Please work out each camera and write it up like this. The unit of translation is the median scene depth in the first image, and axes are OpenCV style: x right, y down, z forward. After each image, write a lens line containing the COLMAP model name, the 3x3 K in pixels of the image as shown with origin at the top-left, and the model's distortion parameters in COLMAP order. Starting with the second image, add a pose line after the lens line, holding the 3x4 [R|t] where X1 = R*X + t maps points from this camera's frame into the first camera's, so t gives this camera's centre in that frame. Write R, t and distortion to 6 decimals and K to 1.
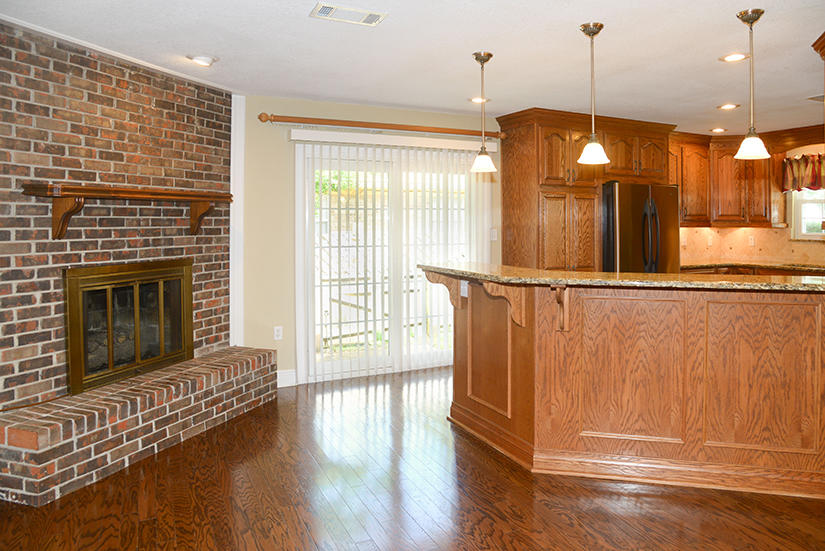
lens RADIAL K [[601.8, 0, 483.5], [0, 601.8, 223.6], [0, 0, 1]] dist [-0.084848, 0.030475]
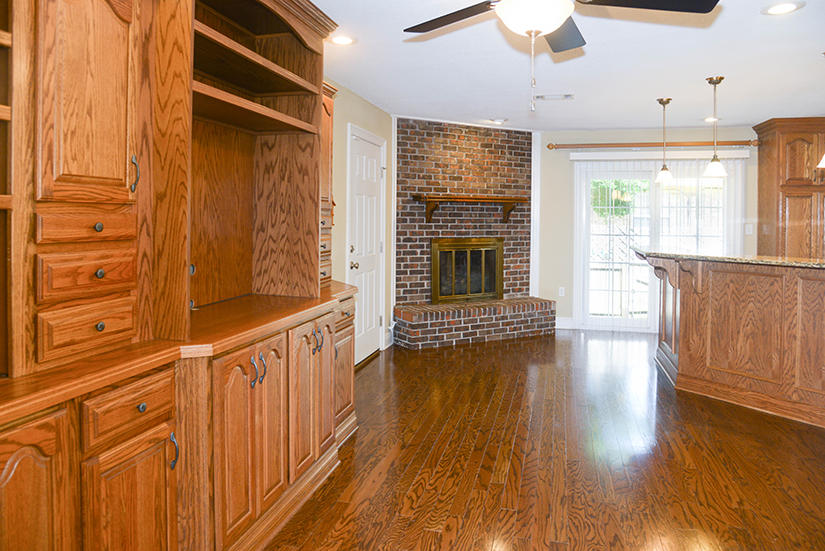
lens RADIAL K [[602.1, 0, 412.4], [0, 602.1, 233.4], [0, 0, 1]] dist [-0.037235, 0.002596]
pose [[0.728068, 0.027009, -0.684972, 0.558146], [-0.012029, 0.999573, 0.026628, 0.007375], [0.685399, -0.011147, 0.728082, -0.463801]]
